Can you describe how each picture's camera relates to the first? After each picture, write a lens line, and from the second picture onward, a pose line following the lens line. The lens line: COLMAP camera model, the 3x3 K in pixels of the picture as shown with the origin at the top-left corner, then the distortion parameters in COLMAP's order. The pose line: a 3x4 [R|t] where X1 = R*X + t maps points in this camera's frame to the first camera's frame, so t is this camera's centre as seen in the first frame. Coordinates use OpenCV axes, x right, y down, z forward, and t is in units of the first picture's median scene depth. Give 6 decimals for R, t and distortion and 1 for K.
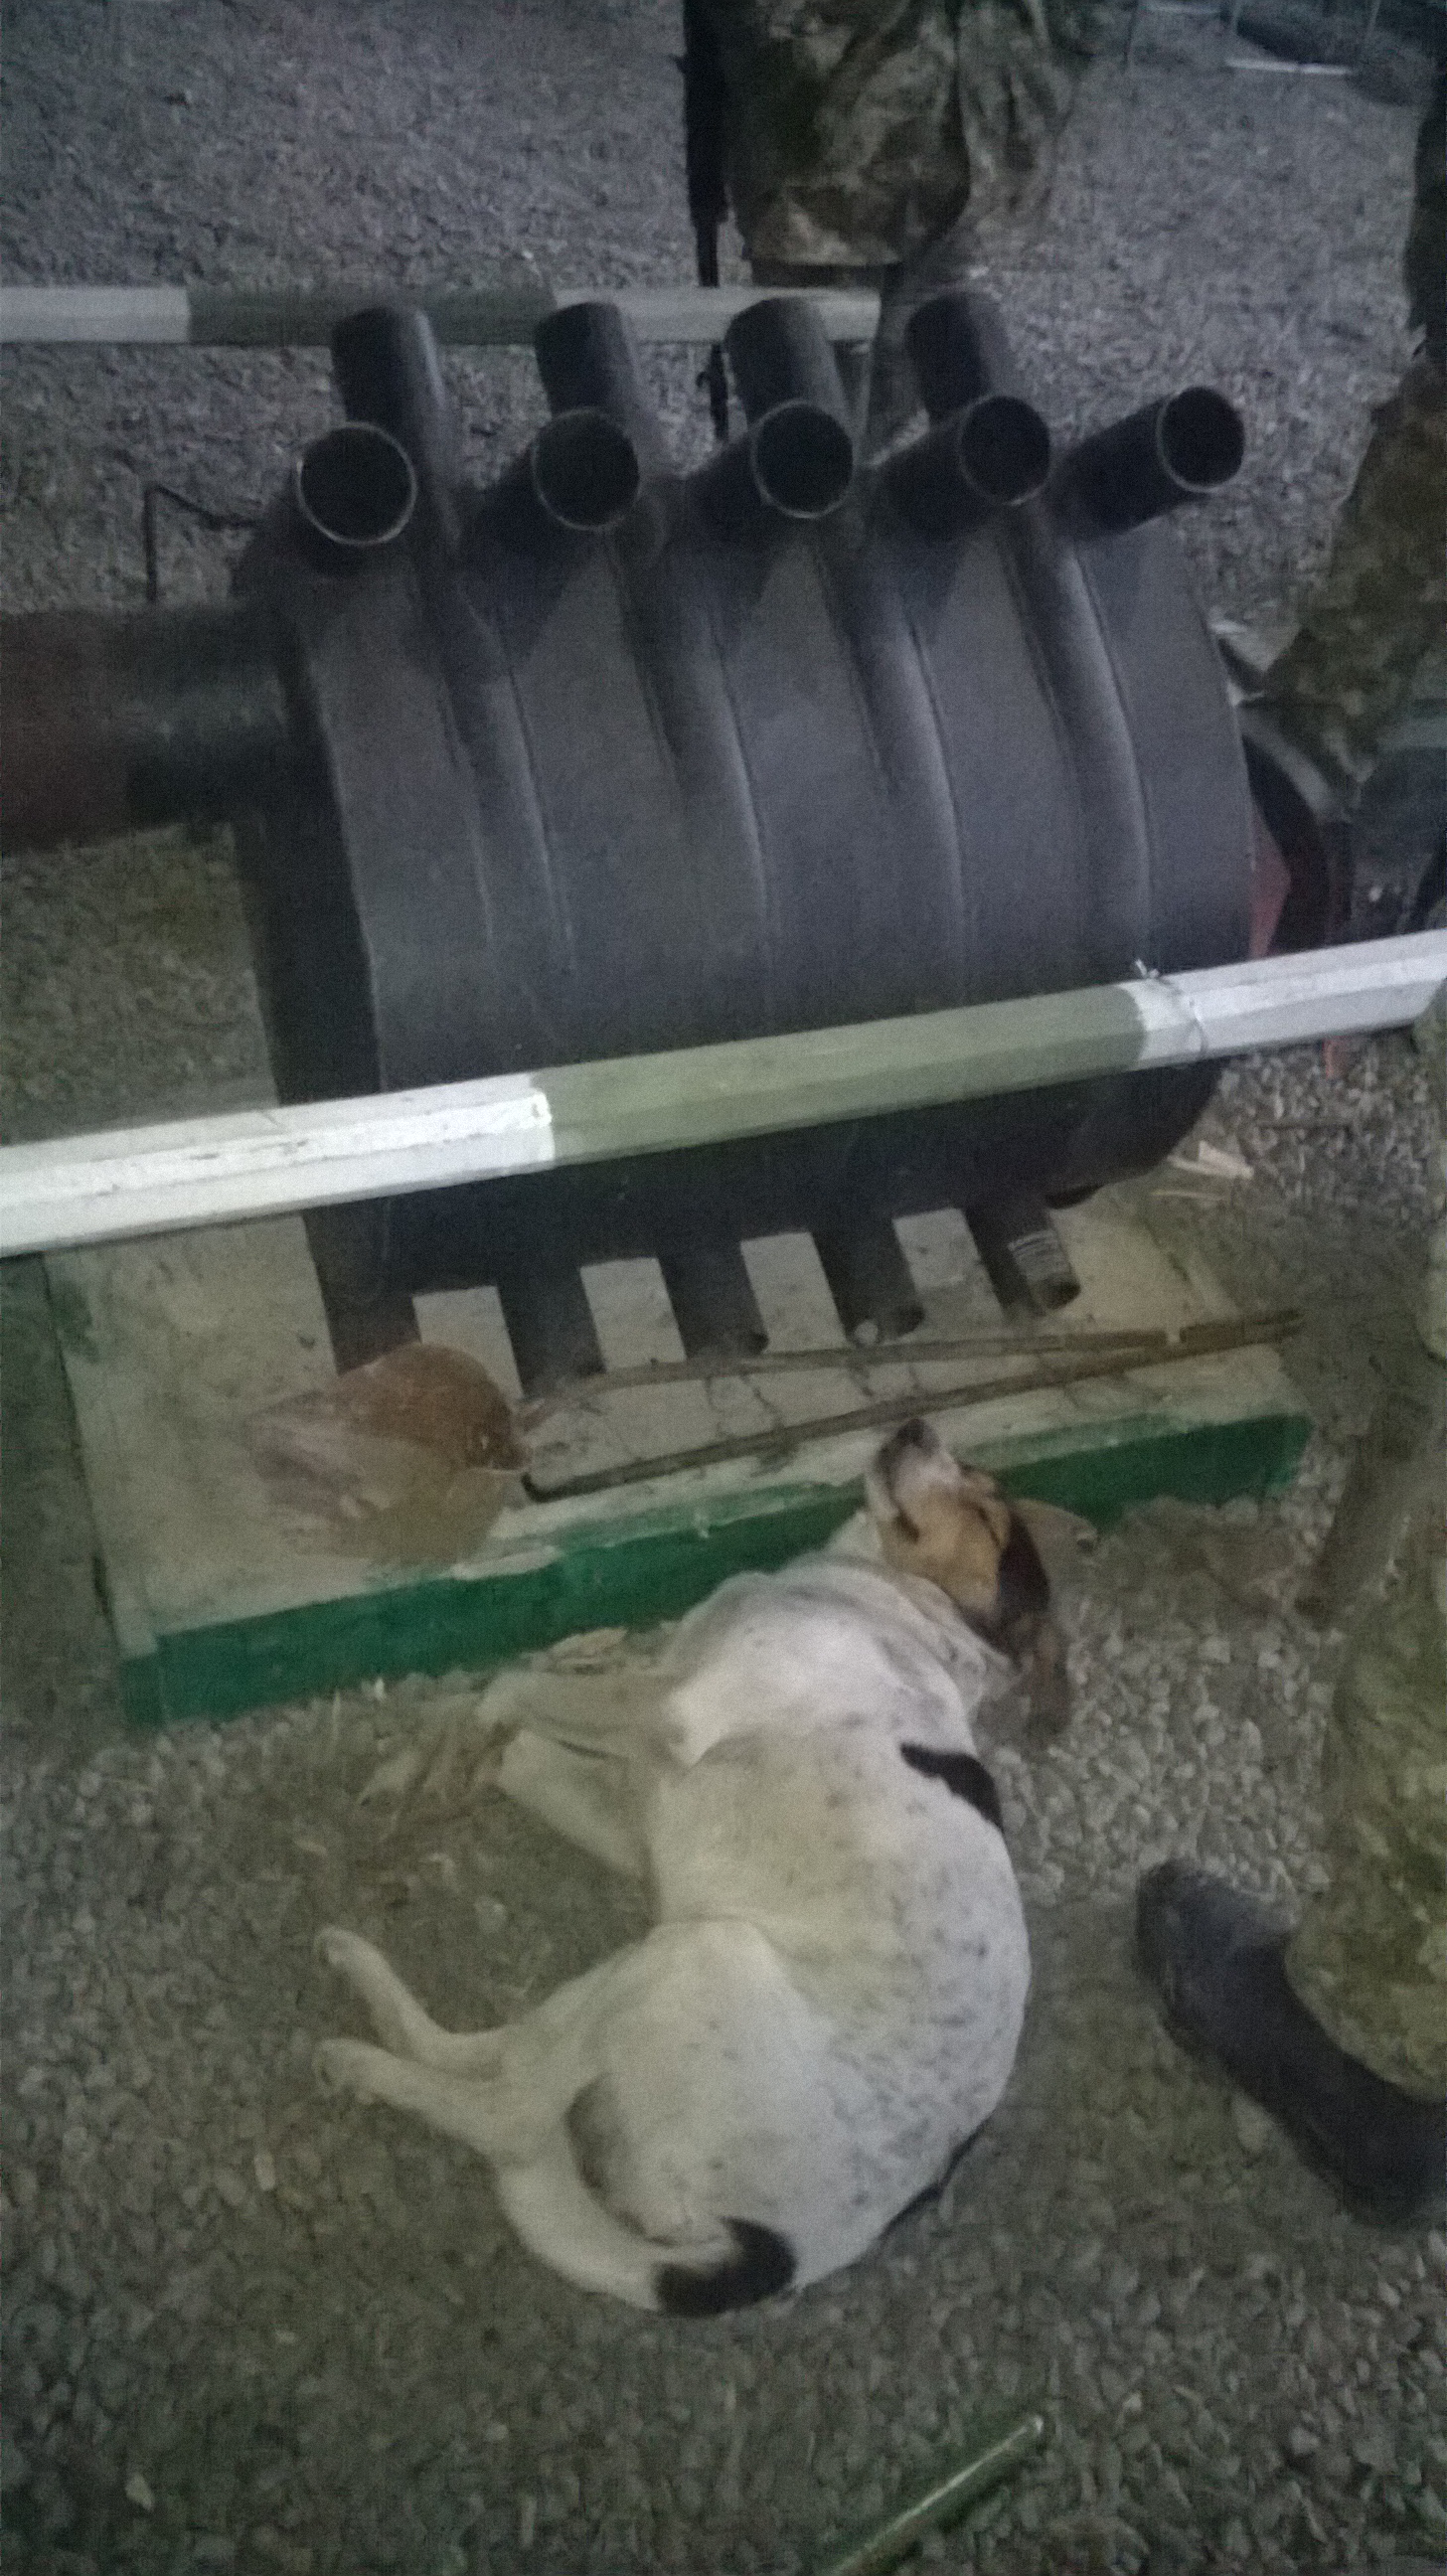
lens RADIAL K [[2041.8, 0, 729.1], [0, 2041.8, 1282.5], [0, 0, 1]] dist [0.081303, -0.171971]
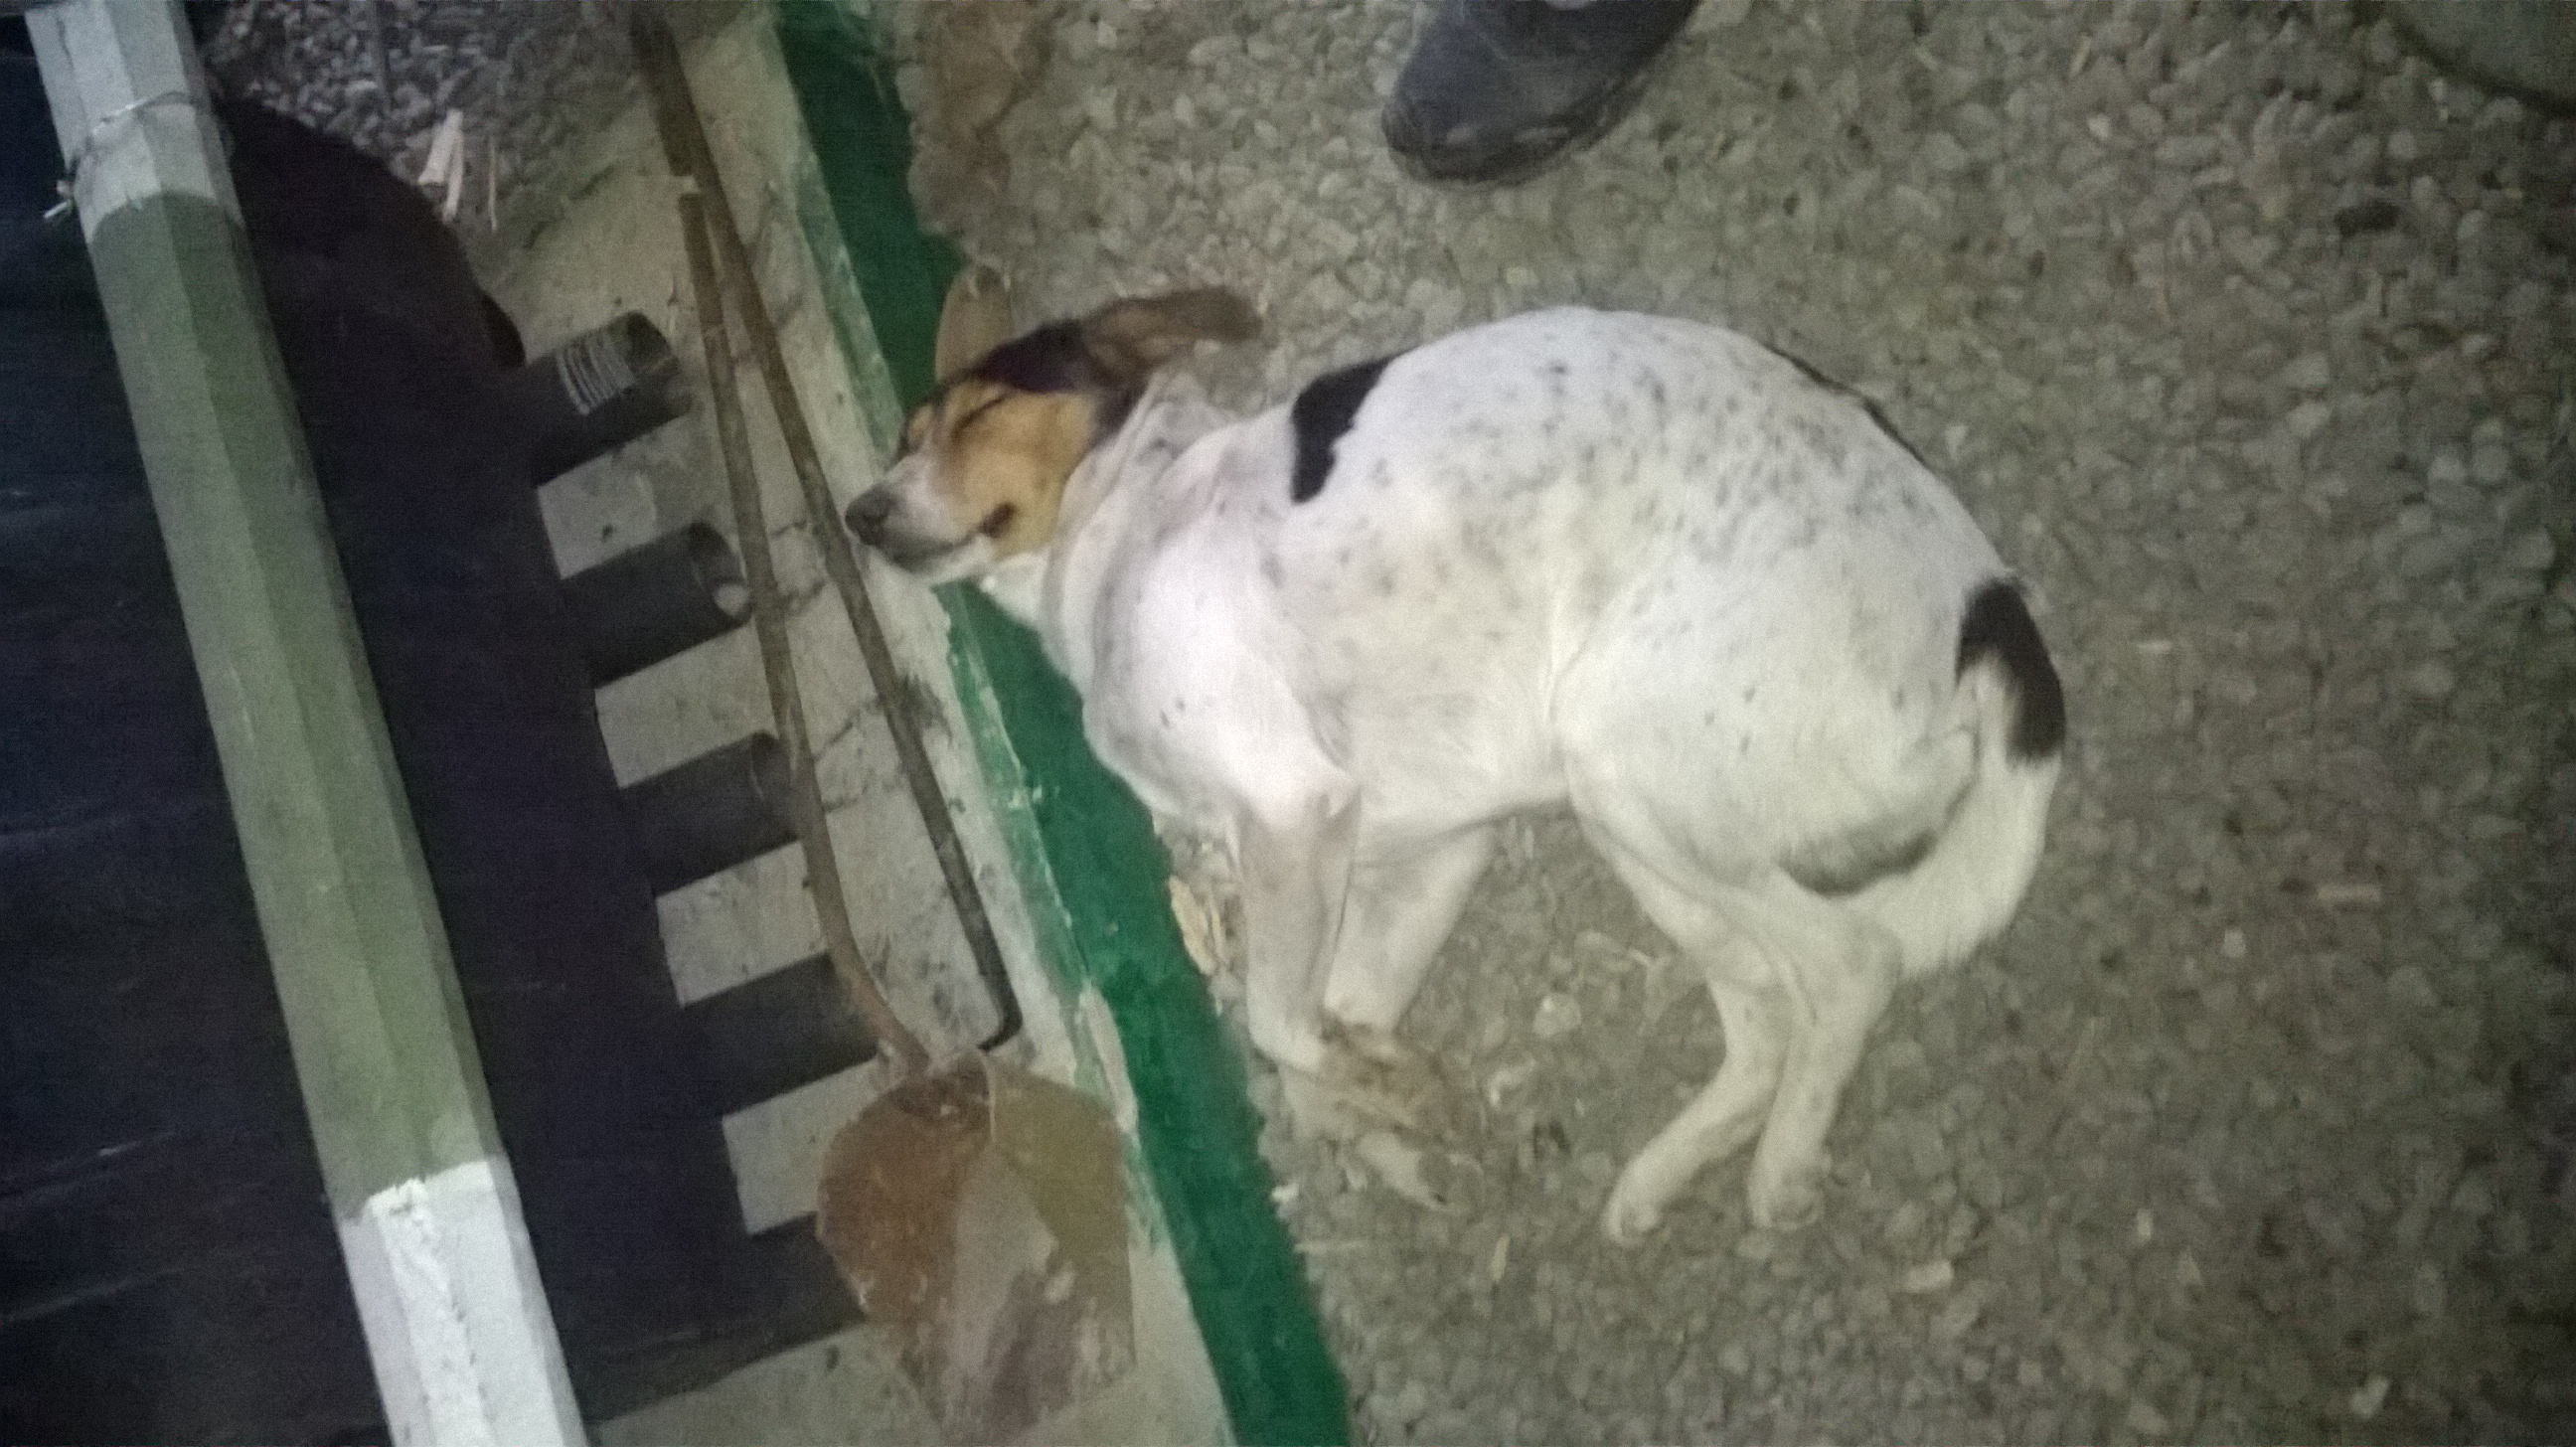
lens RADIAL K [[2031.6, 0, 1224.9], [0, 2031.6, 751.8], [0, 0, 1]] dist [0.142874, -0.290464]
pose [[-0.107885, -0.993589, -0.033797, 0.020482], [0.962272, -0.112905, 0.247559, 0.007238], [-0.249788, -0.005814, 0.968283, 0.268938]]
